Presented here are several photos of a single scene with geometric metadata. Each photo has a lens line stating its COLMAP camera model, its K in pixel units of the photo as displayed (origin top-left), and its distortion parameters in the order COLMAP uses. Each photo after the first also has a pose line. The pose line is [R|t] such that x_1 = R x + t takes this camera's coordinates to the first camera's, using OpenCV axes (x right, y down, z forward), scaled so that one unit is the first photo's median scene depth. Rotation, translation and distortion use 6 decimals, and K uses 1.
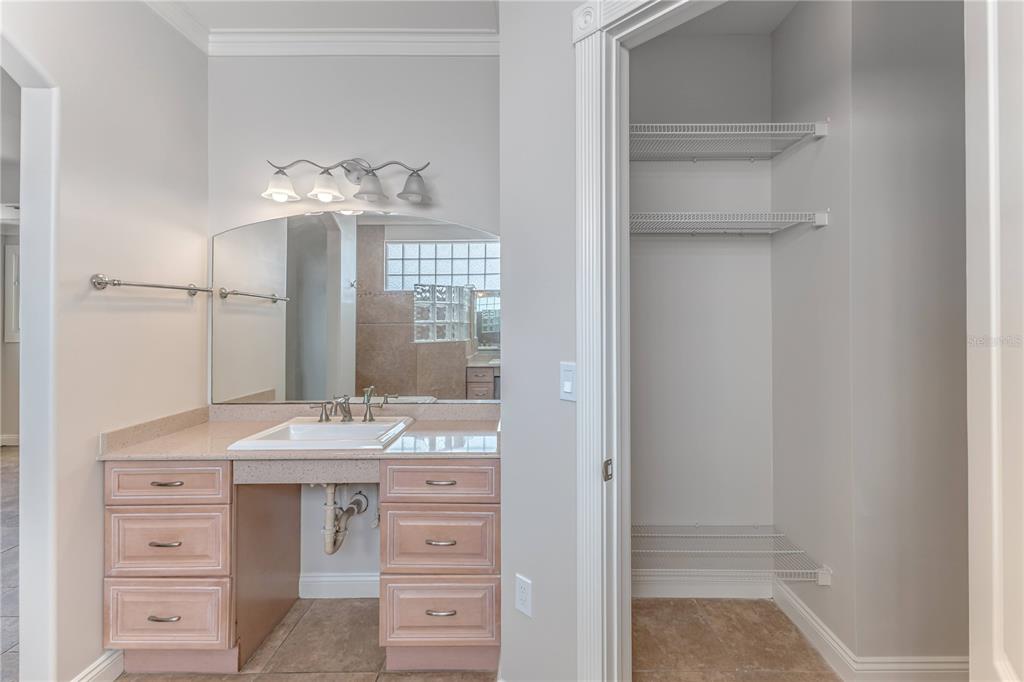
lens RADIAL K [[504.6, 0, 515.8], [0, 504.6, 315.7], [0, 0, 1]] dist [0.025501, -0.013197]
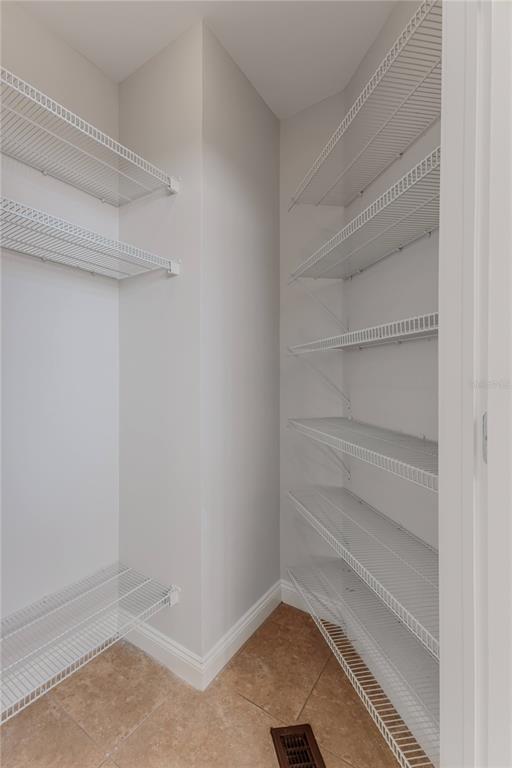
lens RADIAL K [[378.4, 0, 255.8], [0, 378.4, 375.9], [0, 0, 1]] dist [0.025501, -0.013197]
pose [[0.578934, -0.000347, 0.815374, 0.039259], [-0.007446, 0.999956, 0.005713, 0.032108], [-0.815340, -0.009379, 0.578906, 0.373476]]
